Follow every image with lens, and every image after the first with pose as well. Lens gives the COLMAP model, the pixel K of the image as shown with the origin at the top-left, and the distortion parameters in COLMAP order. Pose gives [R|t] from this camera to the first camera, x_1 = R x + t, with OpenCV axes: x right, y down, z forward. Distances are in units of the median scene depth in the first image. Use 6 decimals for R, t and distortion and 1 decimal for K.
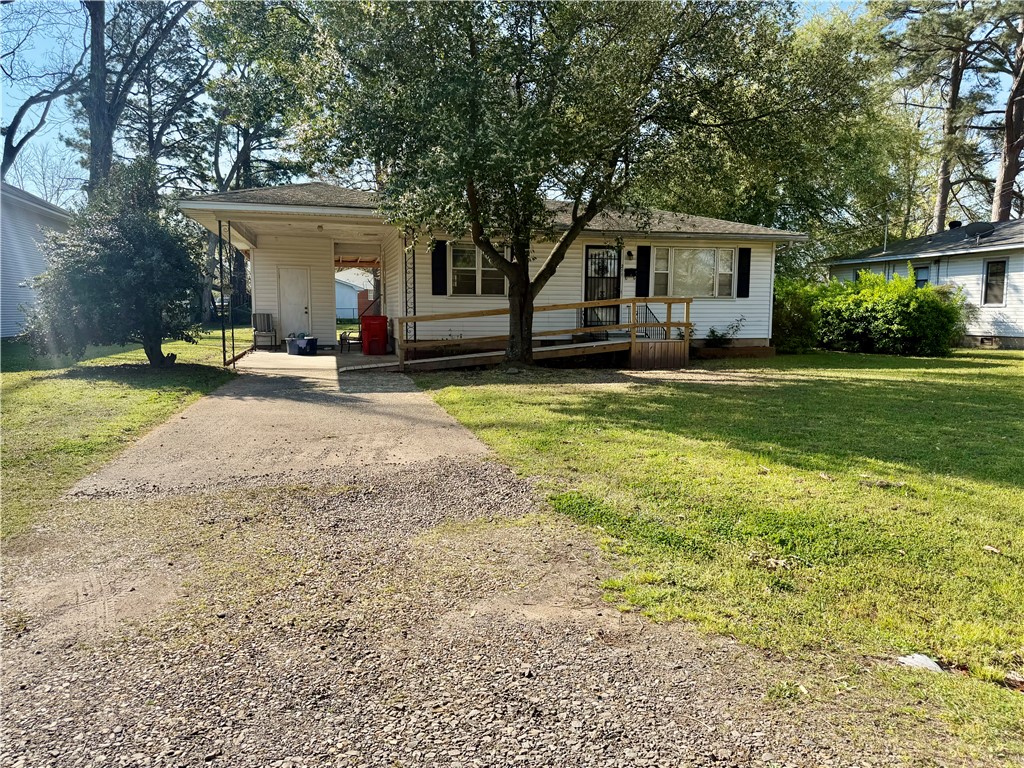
lens RADIAL K [[730.2, 0, 507.1], [0, 730.2, 392.1], [0, 0, 1]] dist [0.042999, -0.042250]
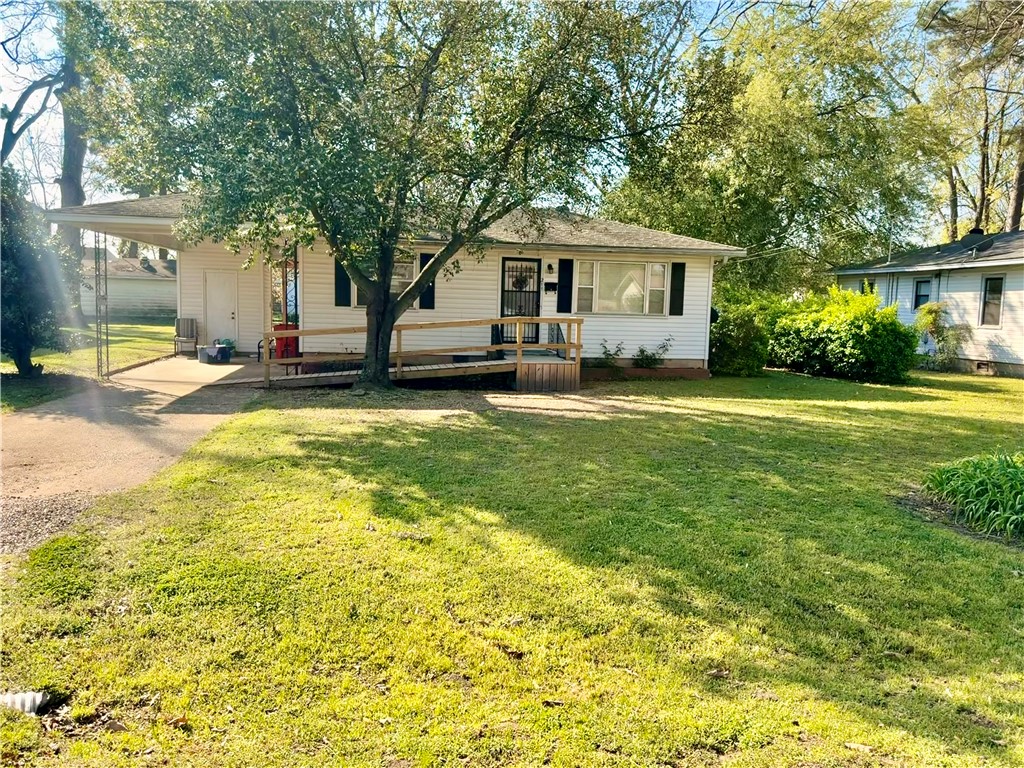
lens RADIAL K [[801.4, 0, 513.7], [0, 801.4, 387.9], [0, 0, 1]] dist [0.048726, -0.014801]
pose [[0.996396, 0.029327, -0.079586, 0.197271], [-0.030078, 0.999513, -0.008254, -0.021353], [0.079306, 0.010618, 0.996794, -0.034514]]
